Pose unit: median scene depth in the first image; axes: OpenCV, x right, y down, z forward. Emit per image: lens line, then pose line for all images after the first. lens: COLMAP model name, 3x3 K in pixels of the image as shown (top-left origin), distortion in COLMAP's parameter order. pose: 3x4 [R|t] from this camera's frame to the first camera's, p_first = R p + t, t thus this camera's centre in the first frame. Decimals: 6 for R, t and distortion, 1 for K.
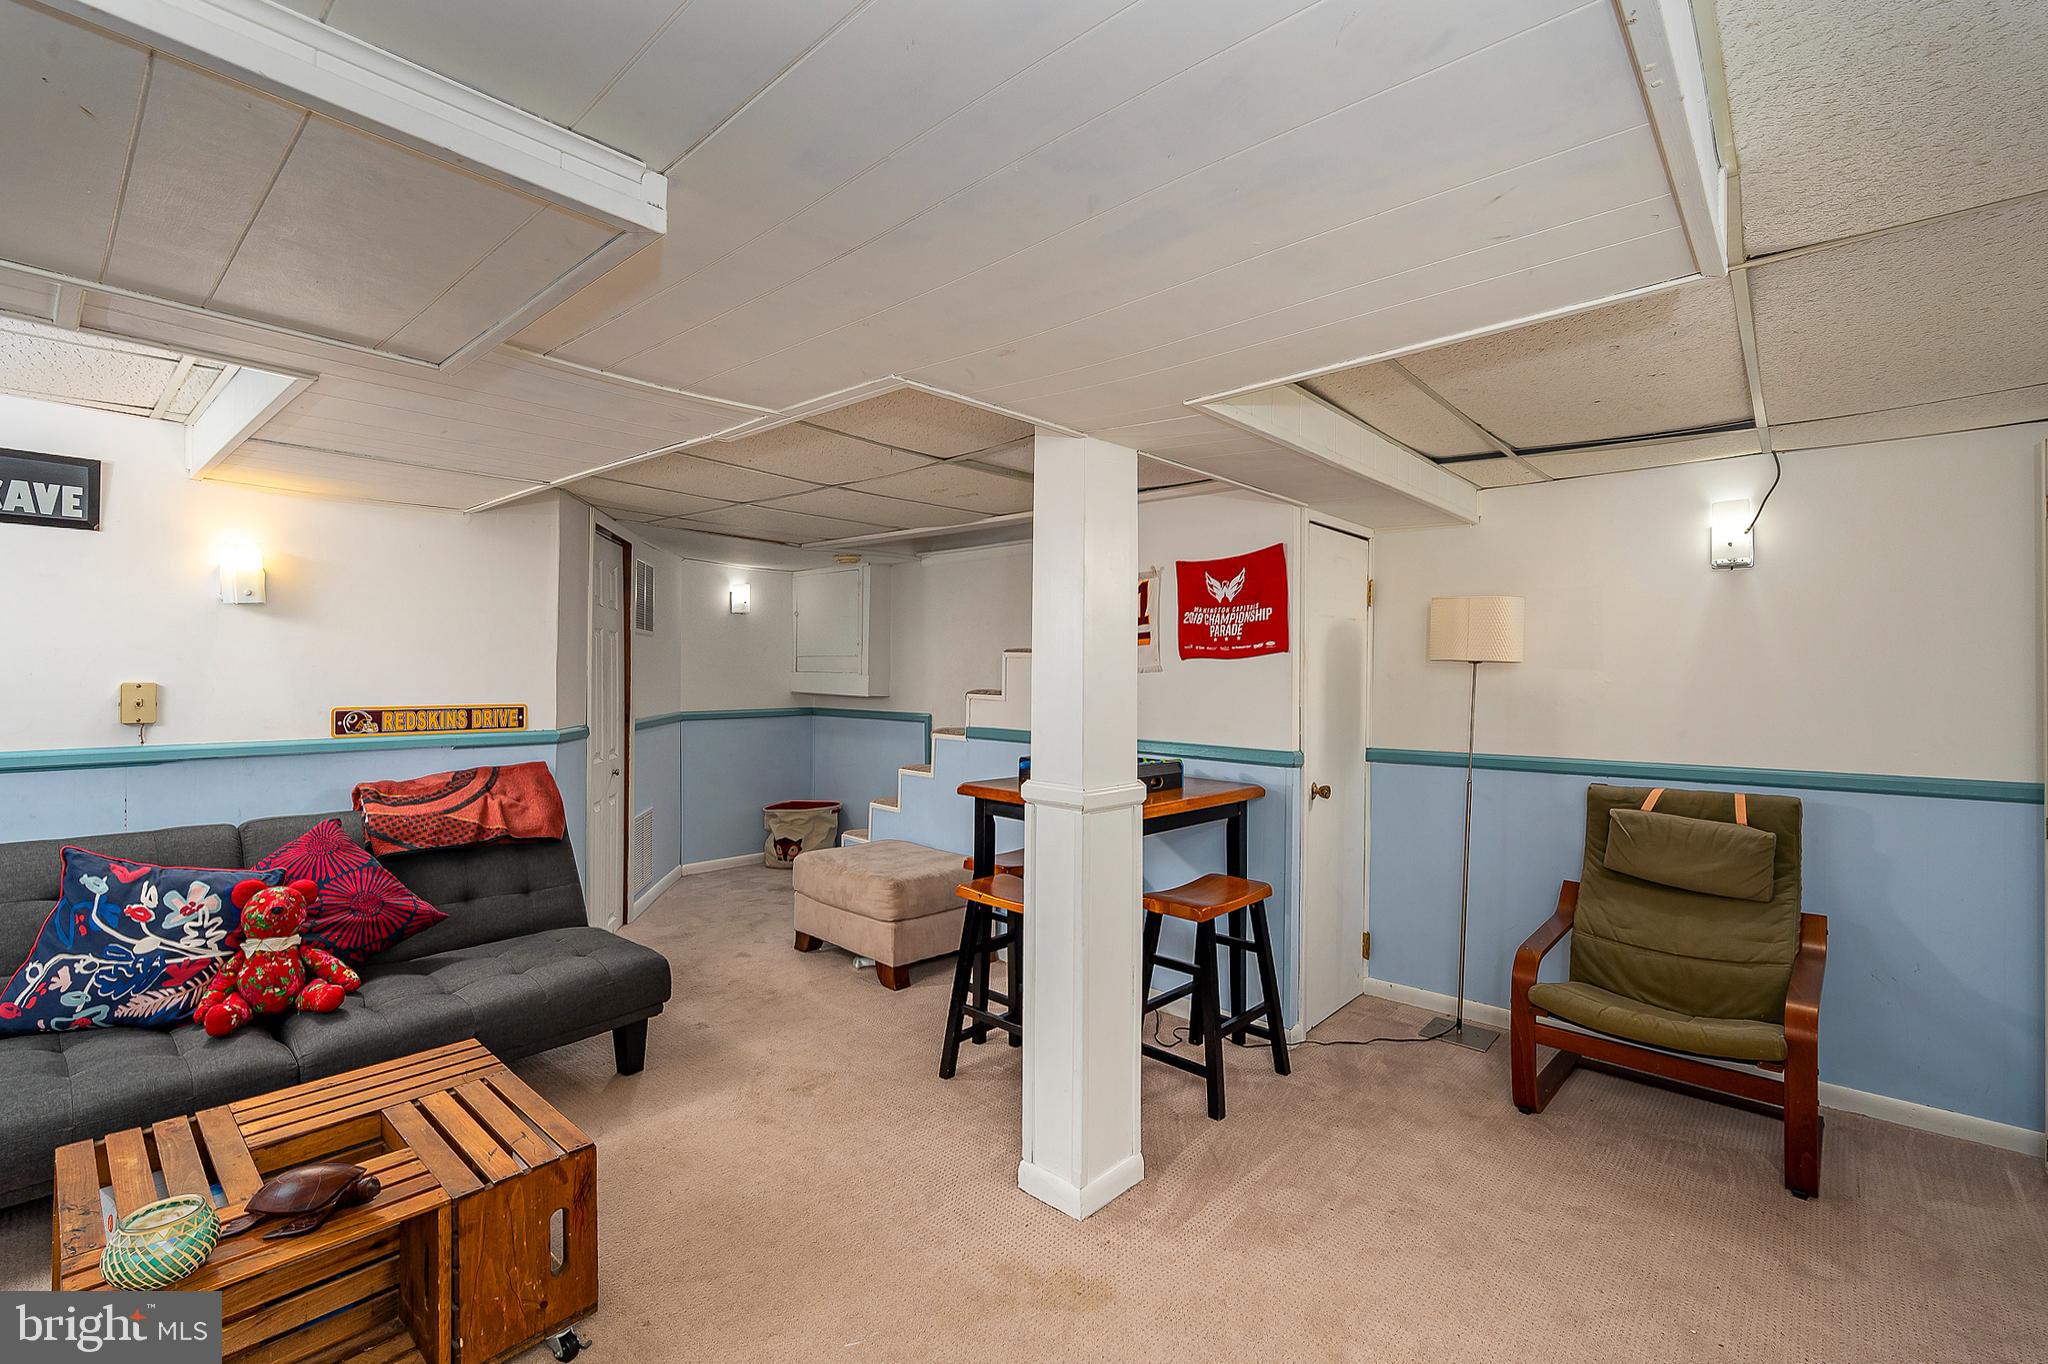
lens RADIAL K [[894.4, 0, 1024.3], [0, 894.4, 674.4], [0, 0, 1]] dist [-0.003633, -0.000478]
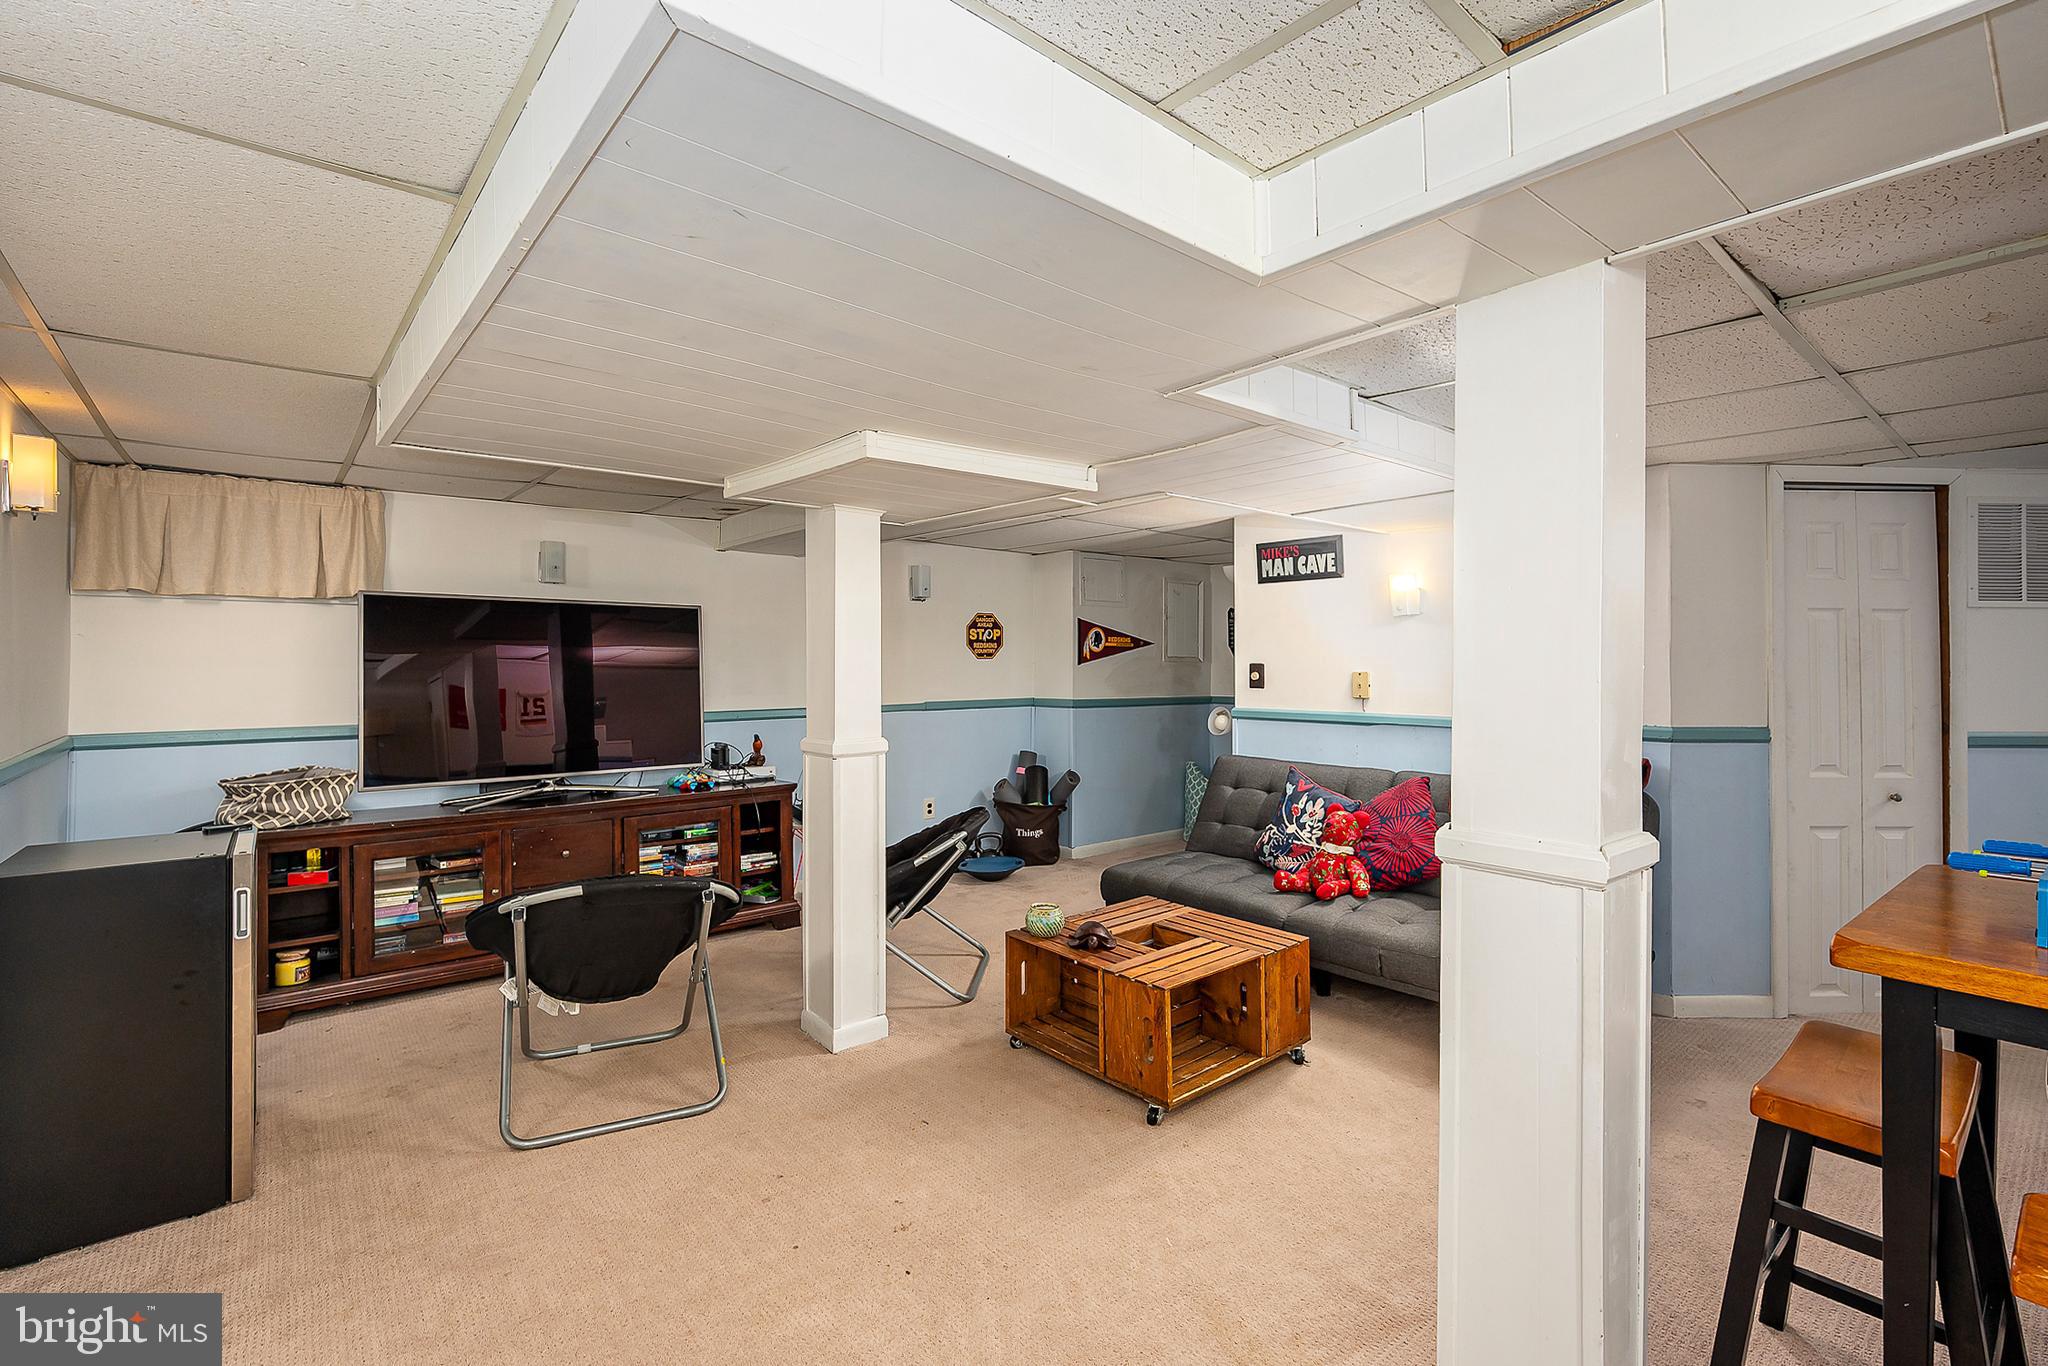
lens RADIAL K [[894.4, 0, 1023.4], [0, 894.4, 671.5], [0, 0, 1]] dist [-0.003633, -0.000478]
pose [[-0.143421, -0.001203, -0.989661, 0.676368], [-0.005961, 0.999982, -0.000352, 0.013615], [0.989644, 0.005849, -0.143426, 0.687712]]
